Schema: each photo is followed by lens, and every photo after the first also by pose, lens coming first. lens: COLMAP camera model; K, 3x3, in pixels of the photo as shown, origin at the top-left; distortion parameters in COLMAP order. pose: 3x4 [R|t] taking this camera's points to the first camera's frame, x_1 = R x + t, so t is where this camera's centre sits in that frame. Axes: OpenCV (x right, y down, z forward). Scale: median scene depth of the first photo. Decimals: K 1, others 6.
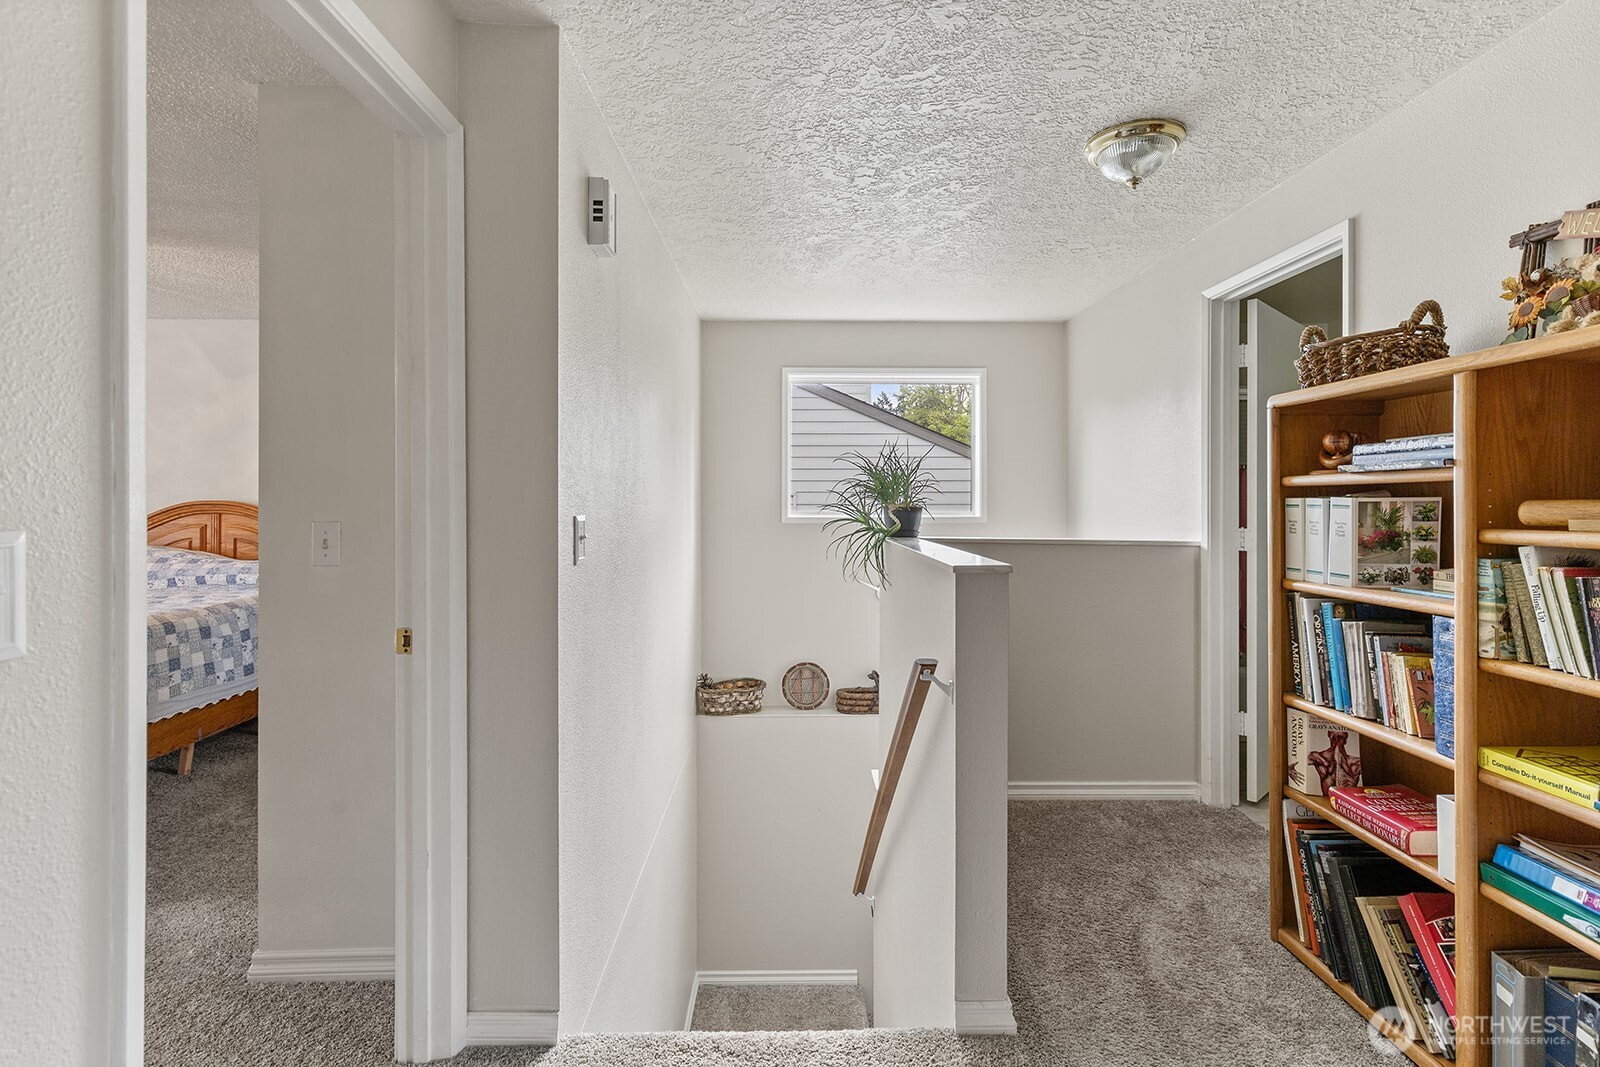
lens RADIAL K [[737.0, 0, 809.3], [0, 737.0, 494.6], [0, 0, 1]] dist [0.003678, 0.000270]
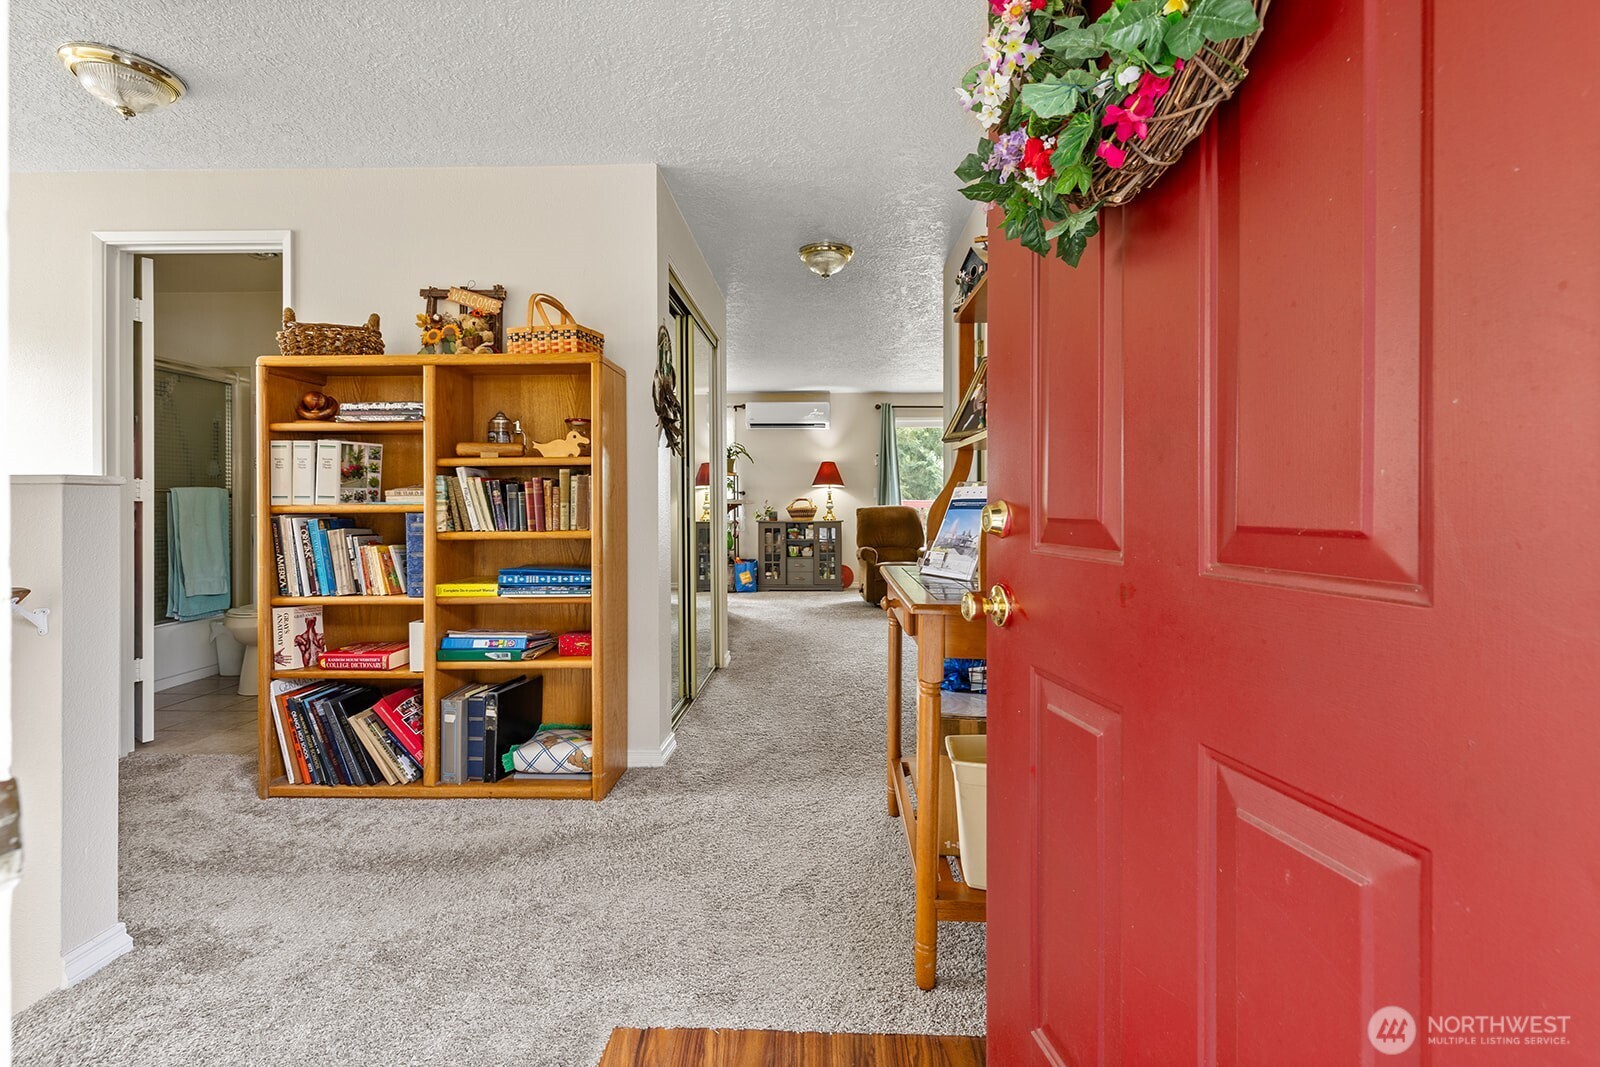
lens RADIAL K [[737.0, 0, 809.3], [0, 737.0, 494.6], [0, 0, 1]] dist [0.003678, 0.000270]
pose [[0.040409, 0.010890, 0.999124, -0.630830], [-0.004185, 0.999934, -0.010729, 0.119379], [-0.999174, -0.003748, 0.040452, 0.052993]]
